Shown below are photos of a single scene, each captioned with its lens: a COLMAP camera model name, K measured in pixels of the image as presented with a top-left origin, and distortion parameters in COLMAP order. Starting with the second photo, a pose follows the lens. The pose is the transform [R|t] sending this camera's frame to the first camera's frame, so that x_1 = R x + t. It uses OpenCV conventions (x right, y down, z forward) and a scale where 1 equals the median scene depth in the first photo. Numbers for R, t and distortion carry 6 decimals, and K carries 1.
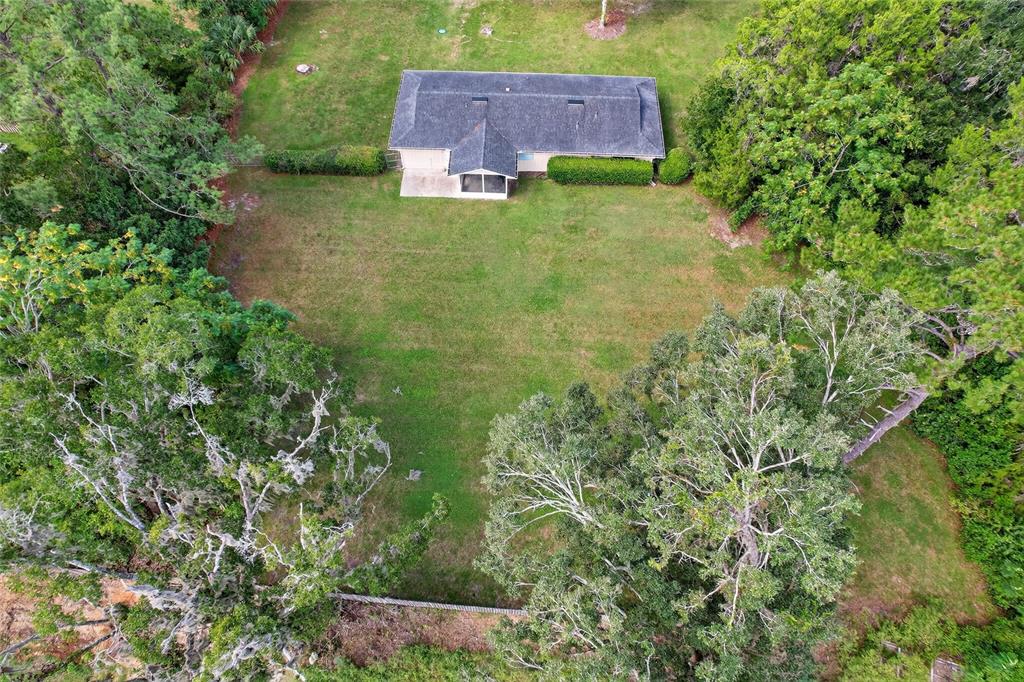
lens RADIAL K [[590.9, 0, 512.0], [0, 590.9, 341.0], [0, 0, 1]] dist [-0.029291, 0.000924]
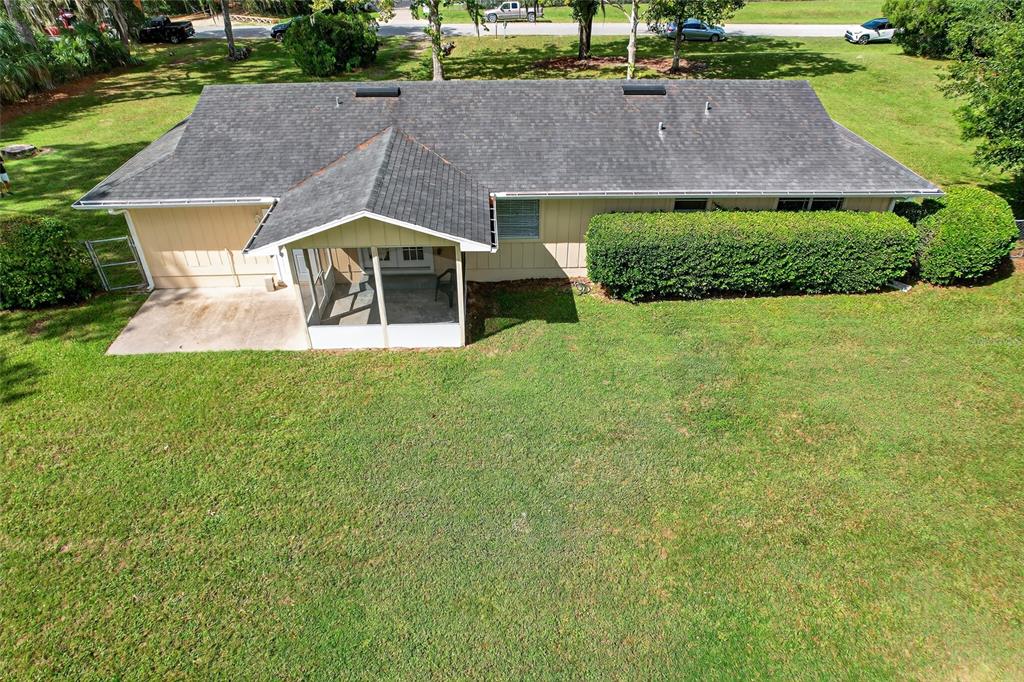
lens RADIAL K [[651.5, 0, 512.0], [0, 651.5, 341.0], [0, 0, 1]] dist [-0.040404, 0.001349]
pose [[0.997074, -0.047507, 0.059895, -0.004268], [0.068322, 0.905262, -0.419324, -0.104514], [-0.034300, 0.422189, 0.905859, 0.710579]]
